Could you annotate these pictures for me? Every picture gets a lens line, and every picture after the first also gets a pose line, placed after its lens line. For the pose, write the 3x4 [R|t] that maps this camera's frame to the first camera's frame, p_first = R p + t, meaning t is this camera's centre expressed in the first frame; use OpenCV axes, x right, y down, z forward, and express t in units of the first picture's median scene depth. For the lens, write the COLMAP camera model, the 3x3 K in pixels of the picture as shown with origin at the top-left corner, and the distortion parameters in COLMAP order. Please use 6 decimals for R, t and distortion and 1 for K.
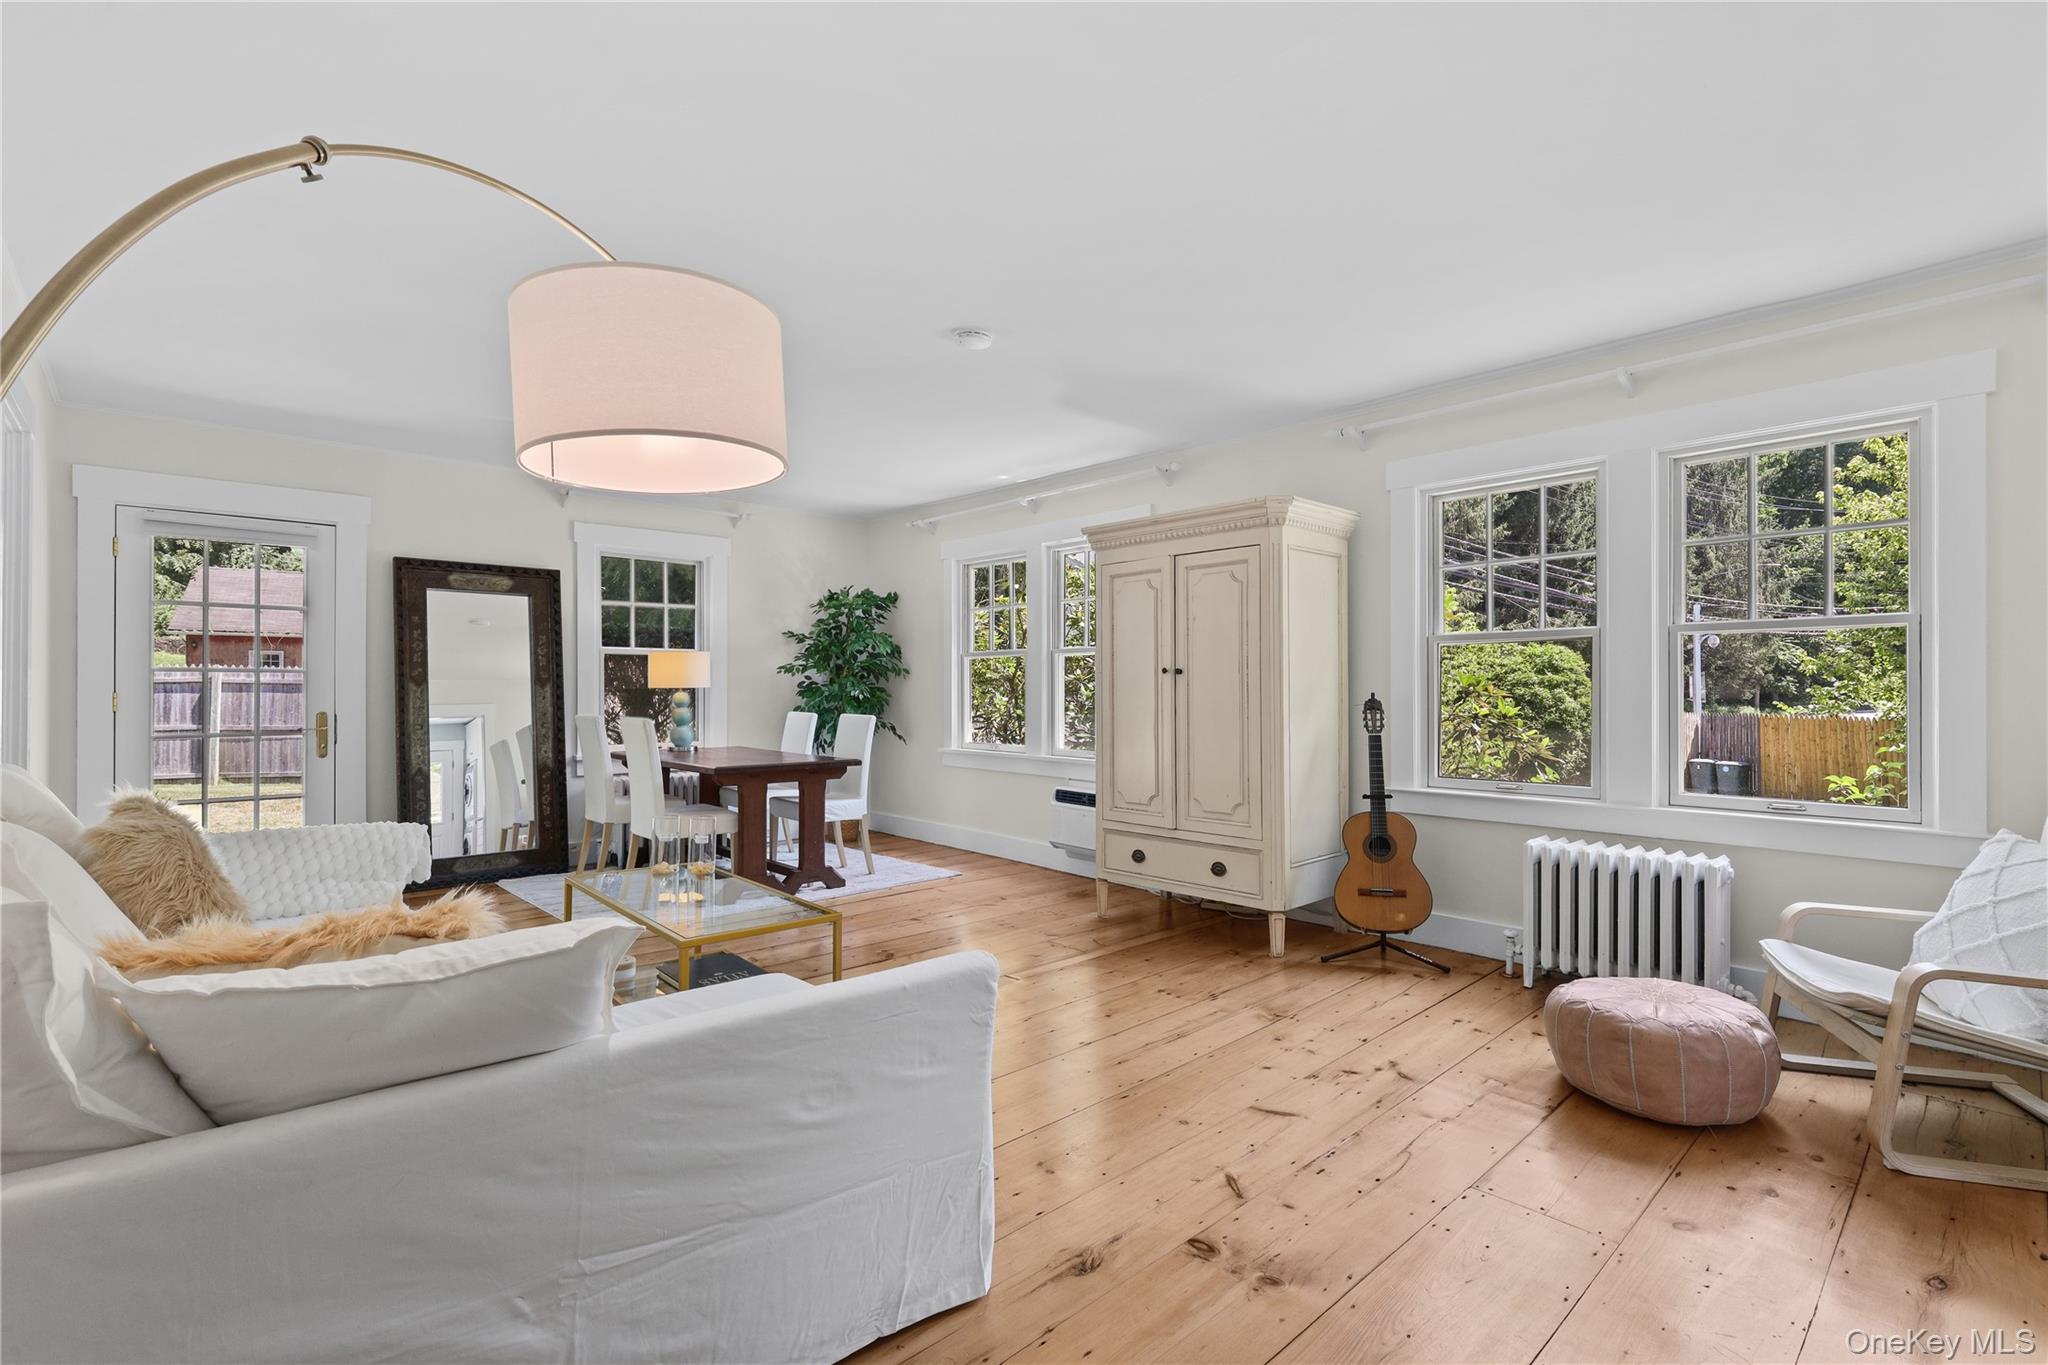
lens RADIAL K [[928.9, 0, 1021.0], [0, 928.9, 671.2], [0, 0, 1]] dist [0.001451, 0.000327]
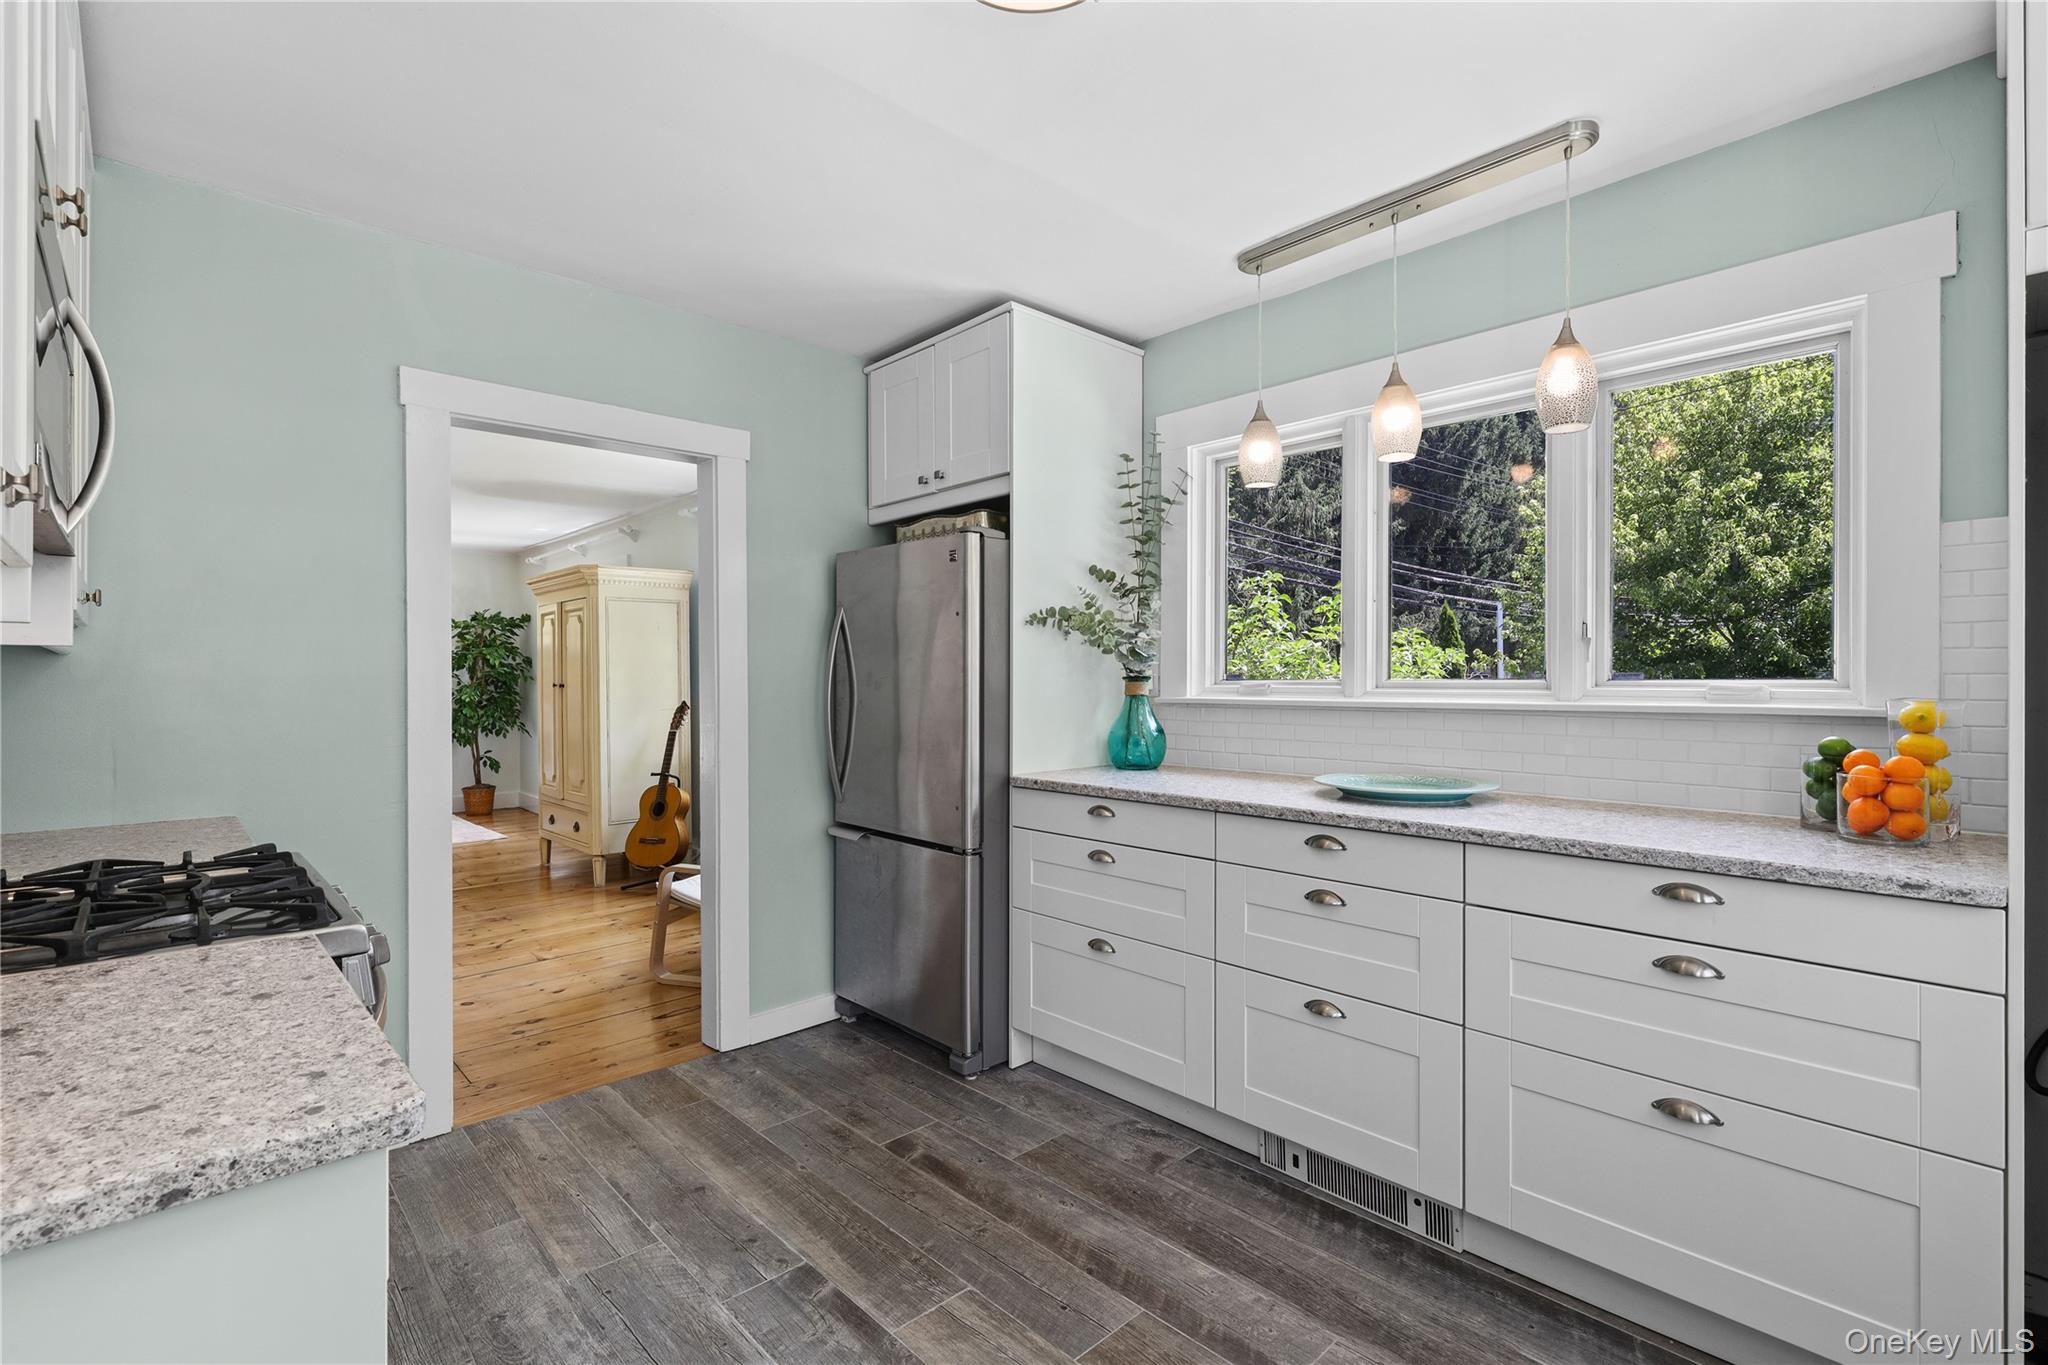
lens RADIAL K [[970.9, 0, 1012.2], [0, 970.9, 685.1], [0, 0, 1]] dist [-0.000276, 0.000013]
pose [[0.999511, 0.000787, -0.031270, 0.731343], [0.000008, 0.999677, 0.025414, -0.031012], [0.031280, -0.025401, 0.999188, -0.357566]]
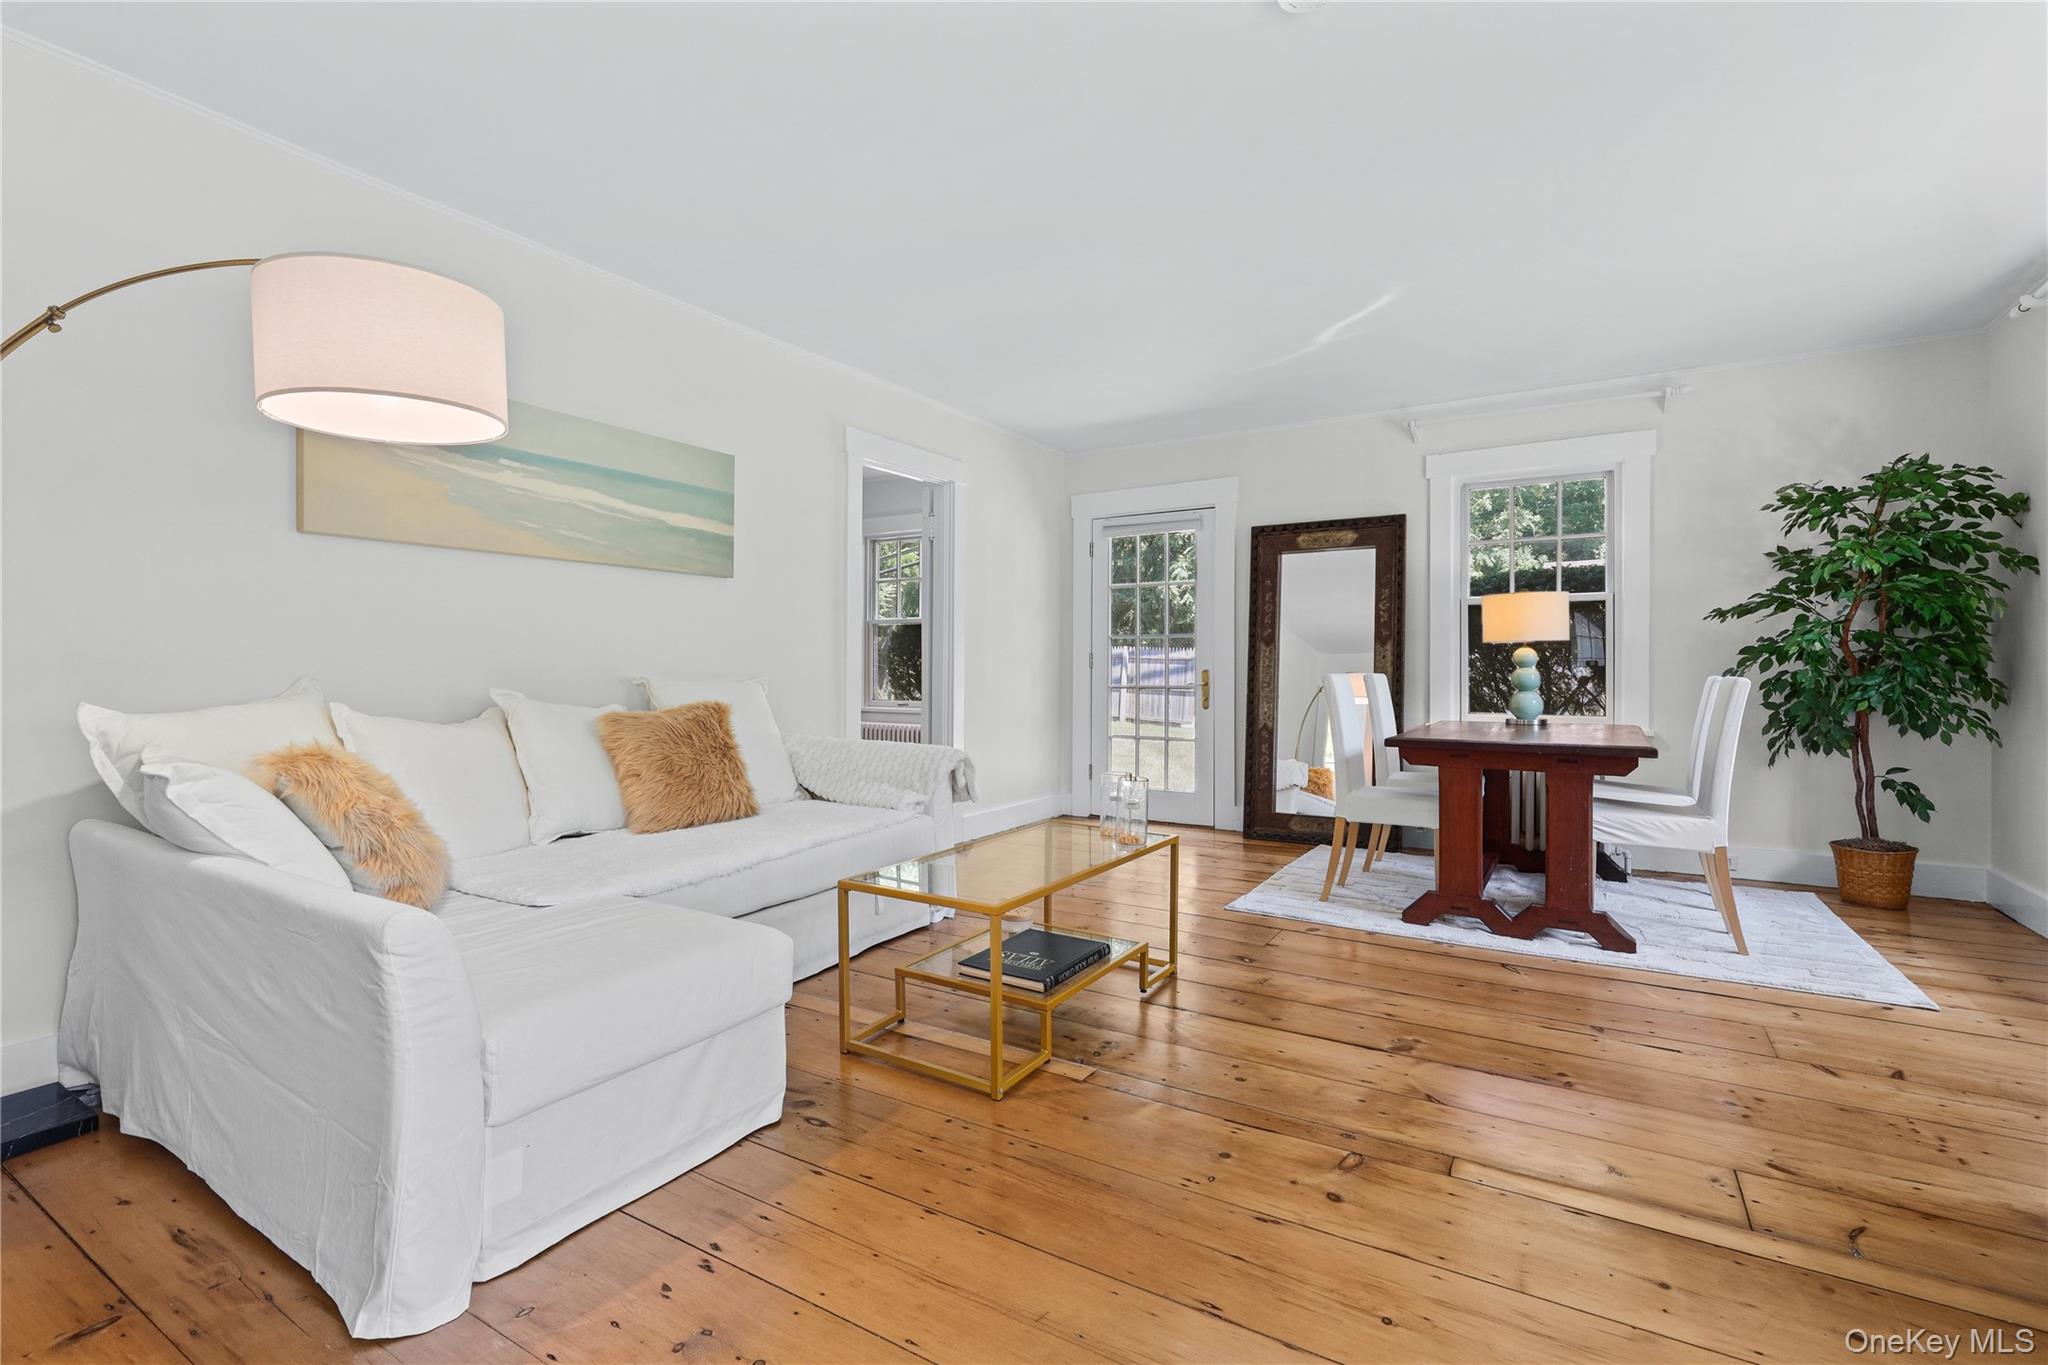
lens RADIAL K [[928.9, 0, 1021.0], [0, 928.9, 671.2], [0, 0, 1]] dist [0.001451, 0.000327]
pose [[0.274494, -0.000225, -0.961589, 0.284463], [0.019113, 0.999804, 0.005222, 0.033301], [0.961399, -0.019812, 0.274445, 0.433284]]
